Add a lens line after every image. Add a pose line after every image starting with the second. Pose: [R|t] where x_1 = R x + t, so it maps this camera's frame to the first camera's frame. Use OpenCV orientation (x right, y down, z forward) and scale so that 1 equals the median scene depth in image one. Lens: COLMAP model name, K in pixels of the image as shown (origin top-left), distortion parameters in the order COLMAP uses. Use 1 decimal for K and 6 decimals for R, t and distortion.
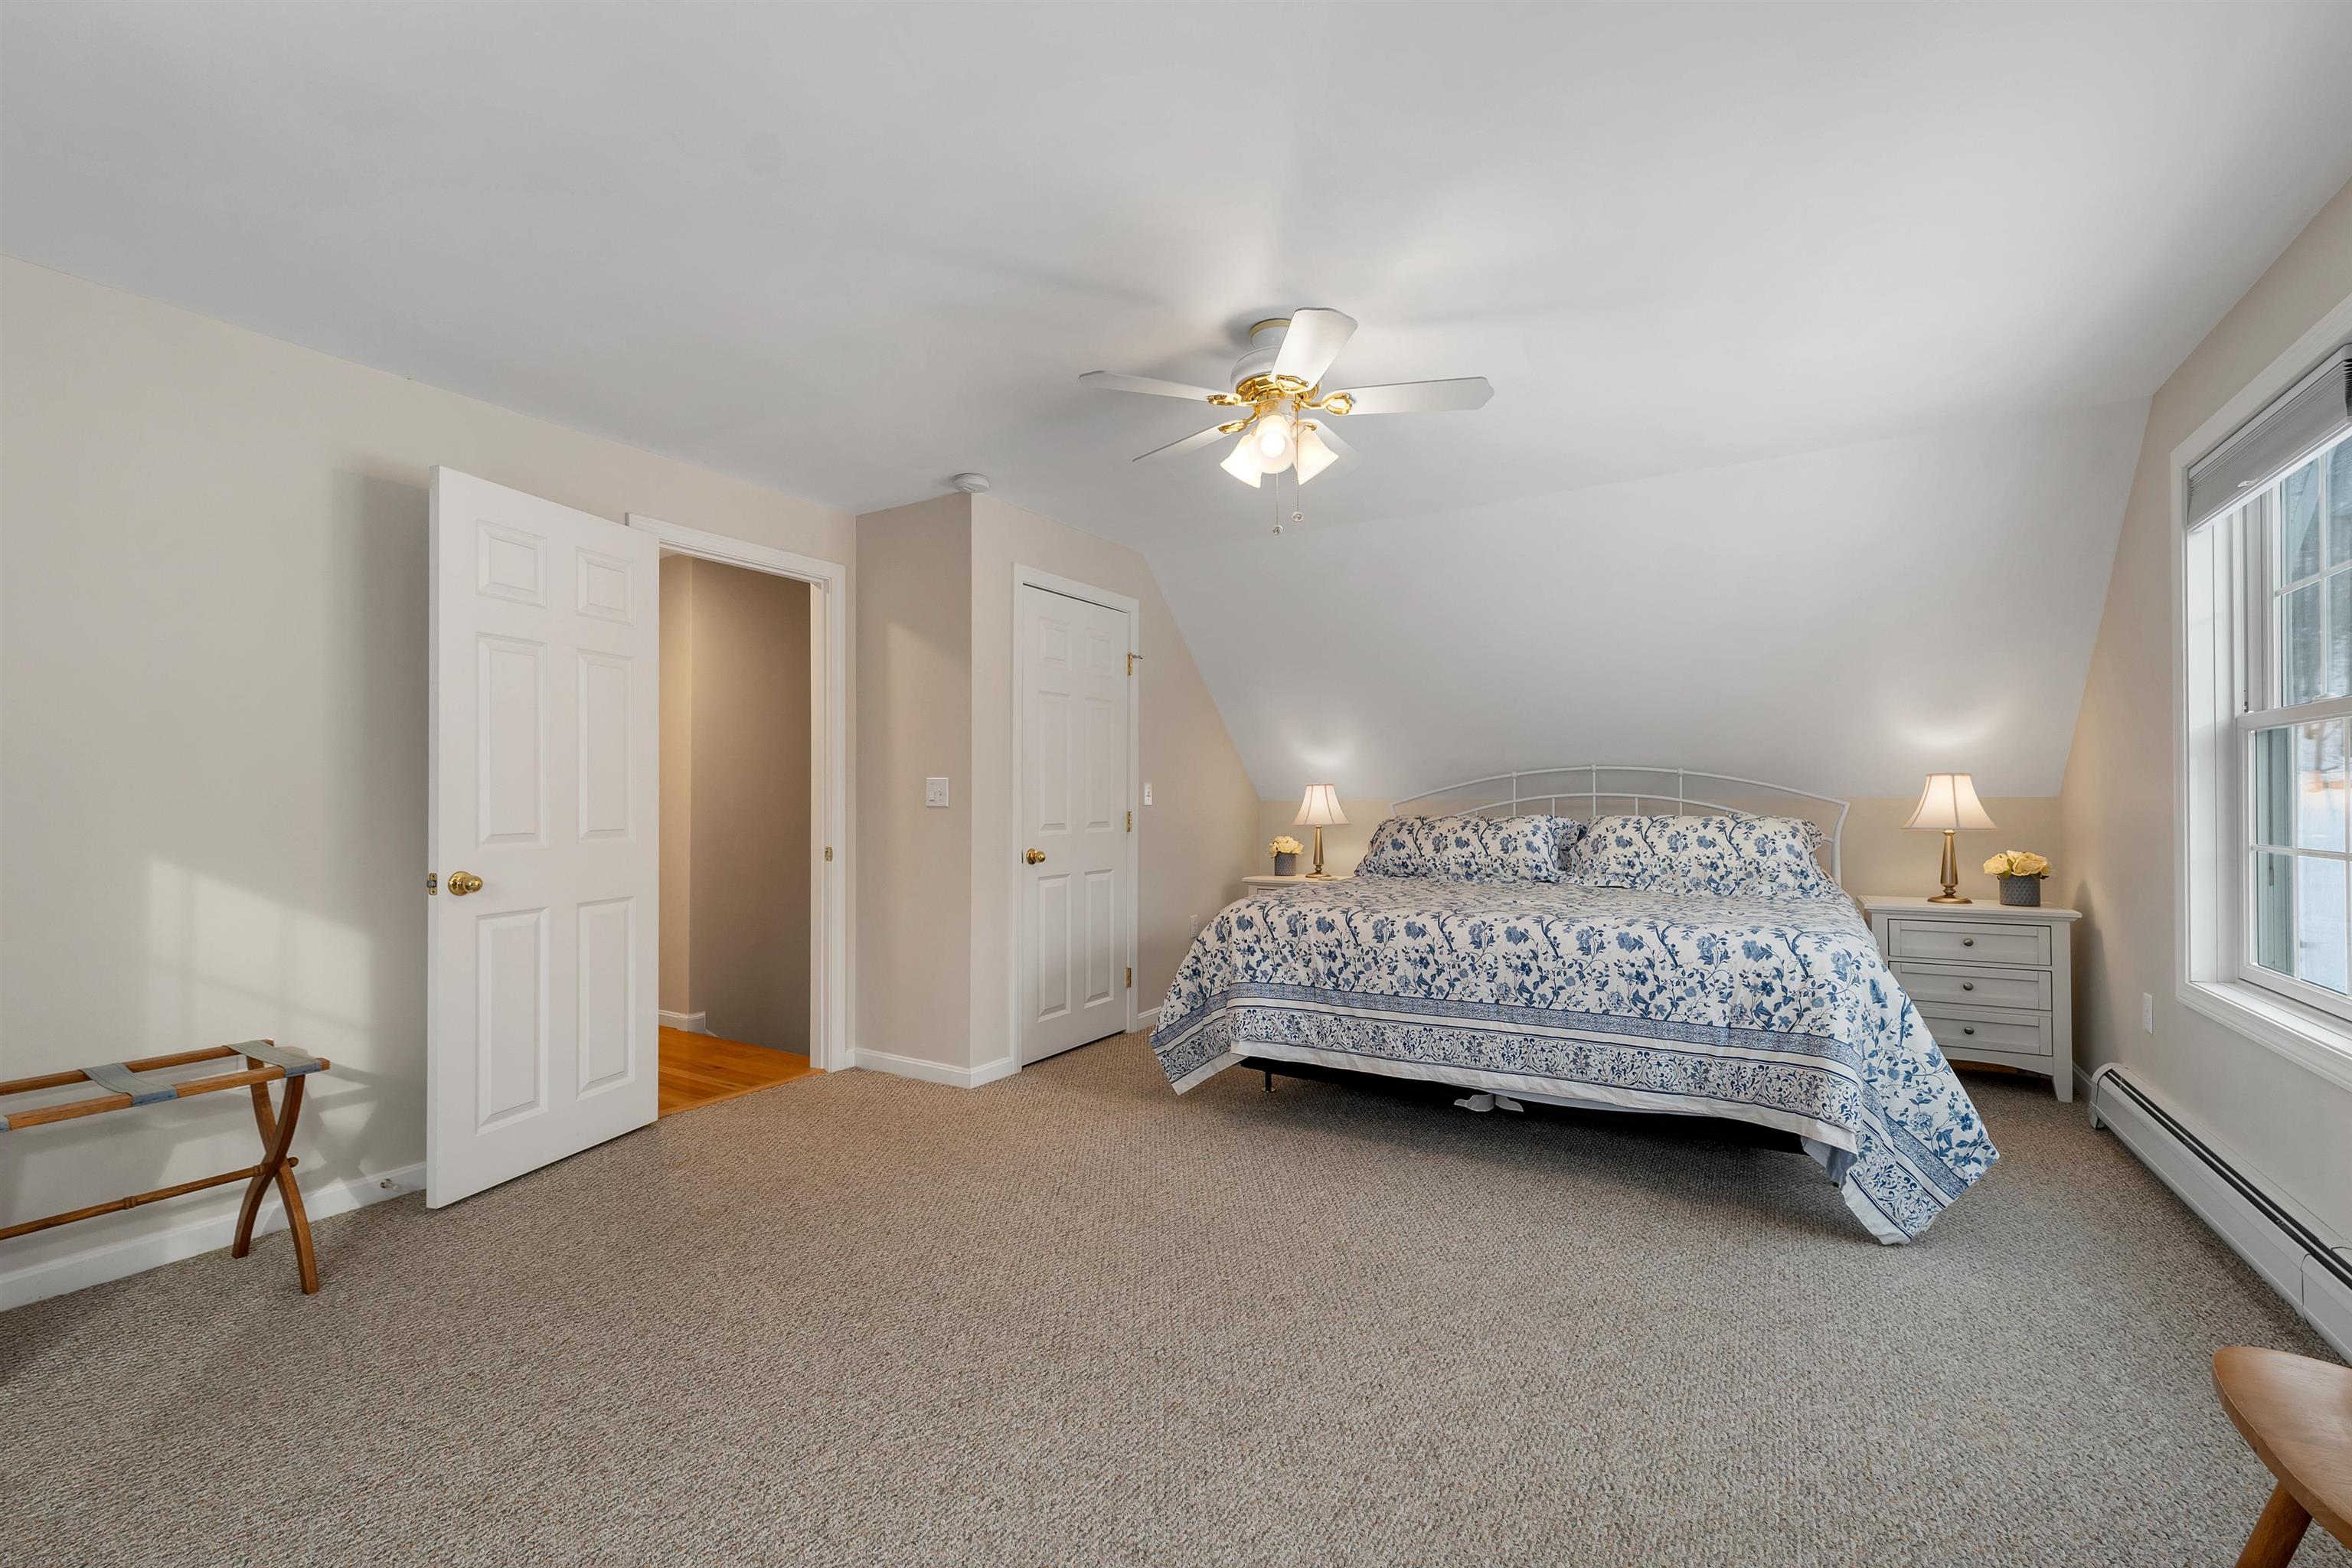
lens RADIAL K [[985.3, 0, 1179.8], [0, 985.3, 812.7], [0, 0, 1]] dist [-0.001126, -0.000608]
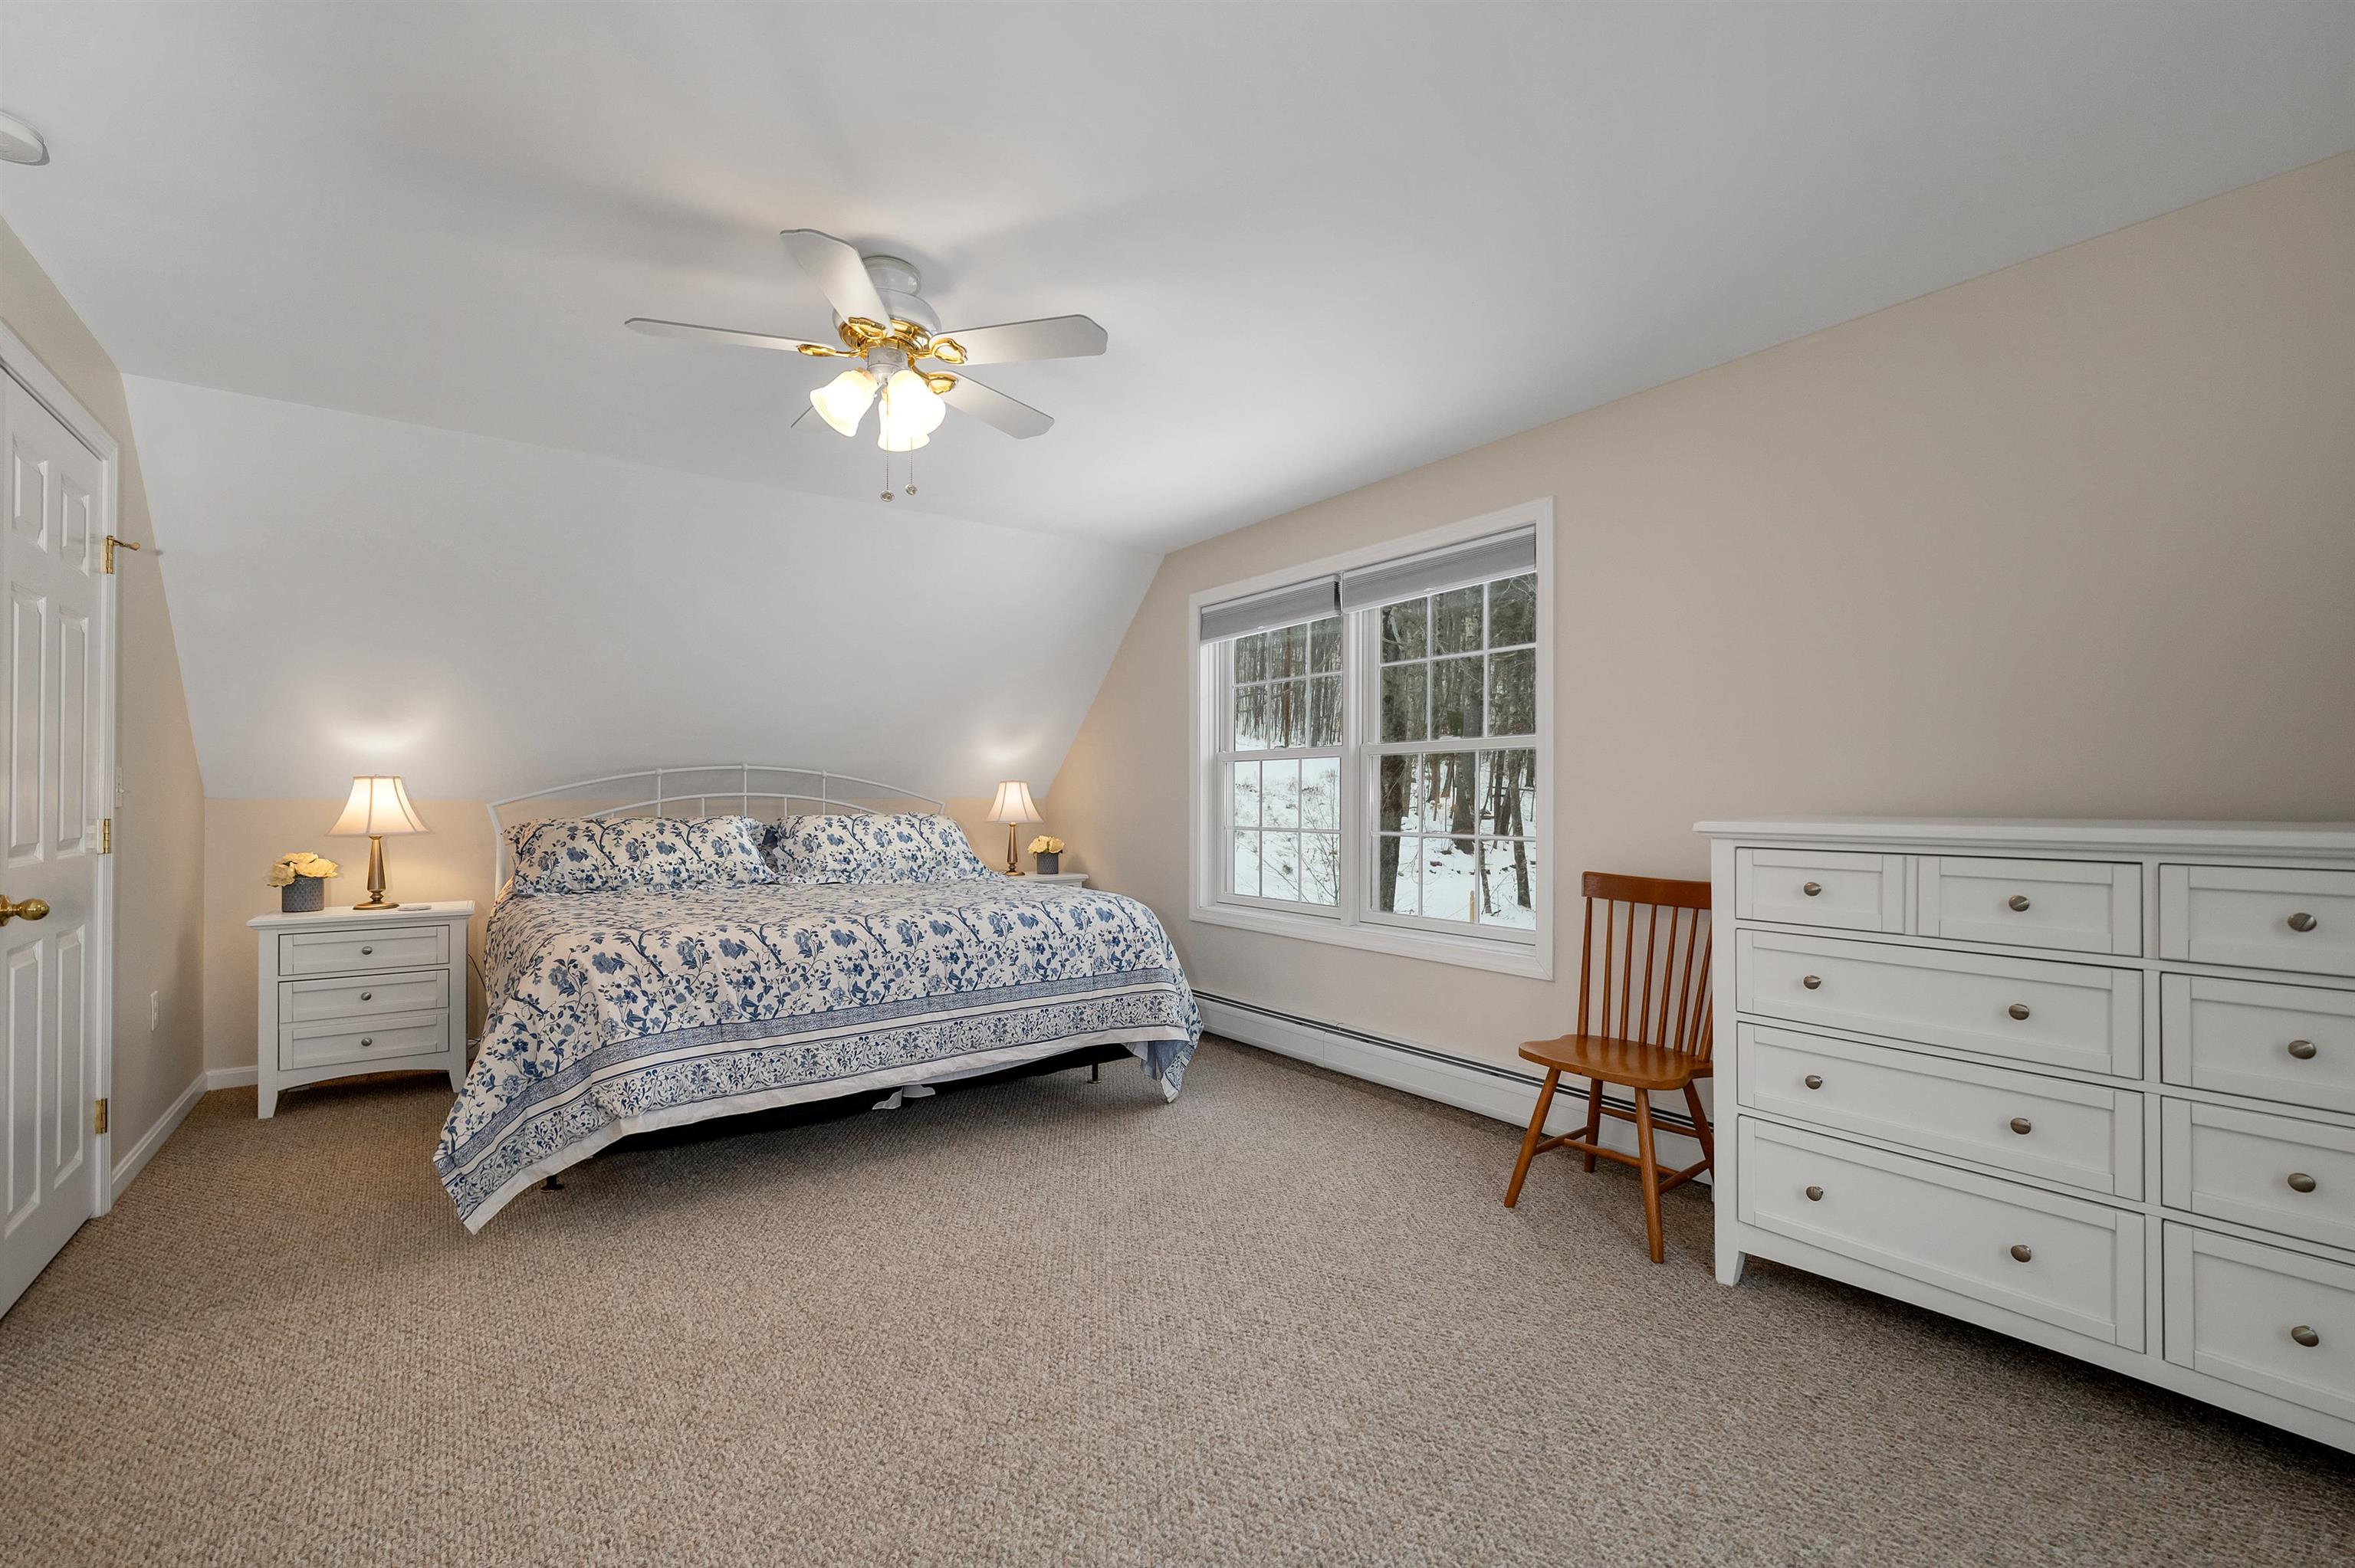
lens RADIAL K [[986.4, 0, 1181.3], [0, 986.4, 812.8], [0, 0, 1]] dist [-0.001126, -0.000608]
pose [[0.377899, -0.009979, 0.925793, -0.460164], [0.009364, 0.999932, 0.006956, -0.004083], [-0.925800, 0.006040, 0.377967, 0.304063]]
